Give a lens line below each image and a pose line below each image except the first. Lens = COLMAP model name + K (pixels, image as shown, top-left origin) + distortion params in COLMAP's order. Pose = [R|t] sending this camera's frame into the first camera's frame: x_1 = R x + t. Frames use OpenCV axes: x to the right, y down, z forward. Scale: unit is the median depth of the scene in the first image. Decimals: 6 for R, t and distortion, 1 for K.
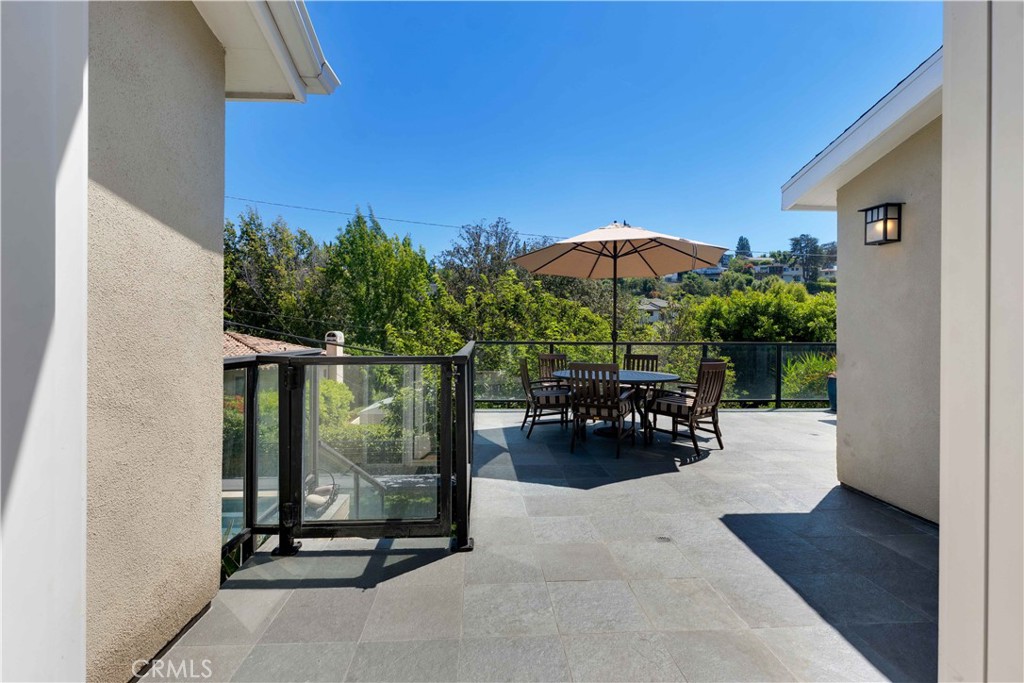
lens RADIAL K [[498.4, 0, 511.3], [0, 498.4, 336.7], [0, 0, 1]] dist [-0.003199, -0.000191]
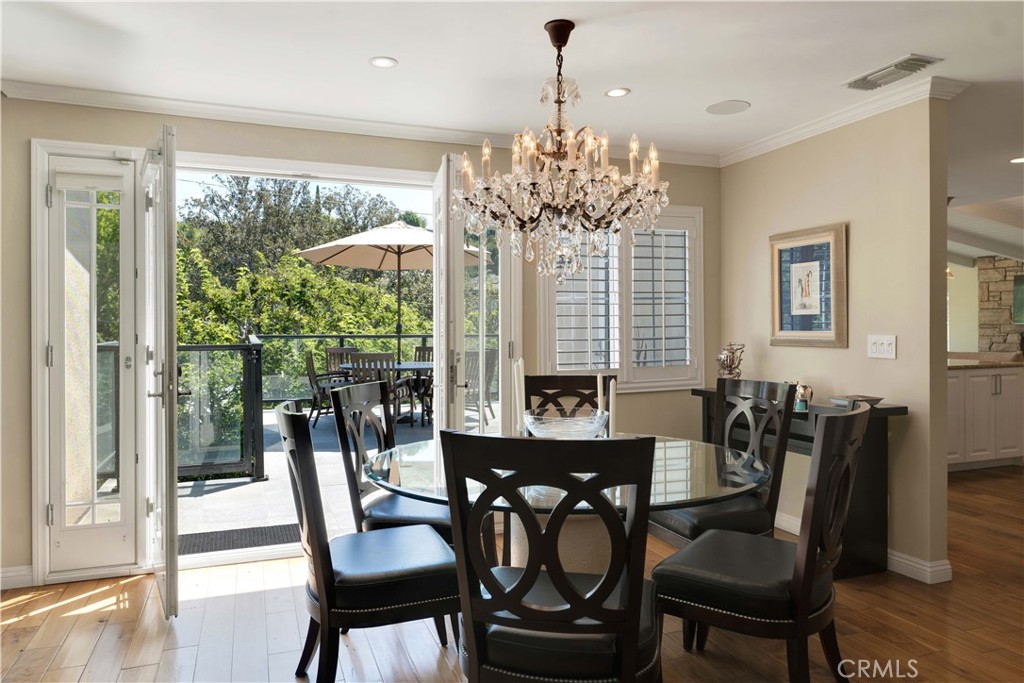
lens RADIAL K [[703.4, 0, 516.9], [0, 703.4, 327.9], [0, 0, 1]] dist [0.000119, -0.001474]
pose [[0.954714, -0.007288, 0.297437, 0.001430], [0.007759, 0.999970, -0.000402, -0.000232], [-0.297425, 0.002692, 0.954741, -0.219764]]
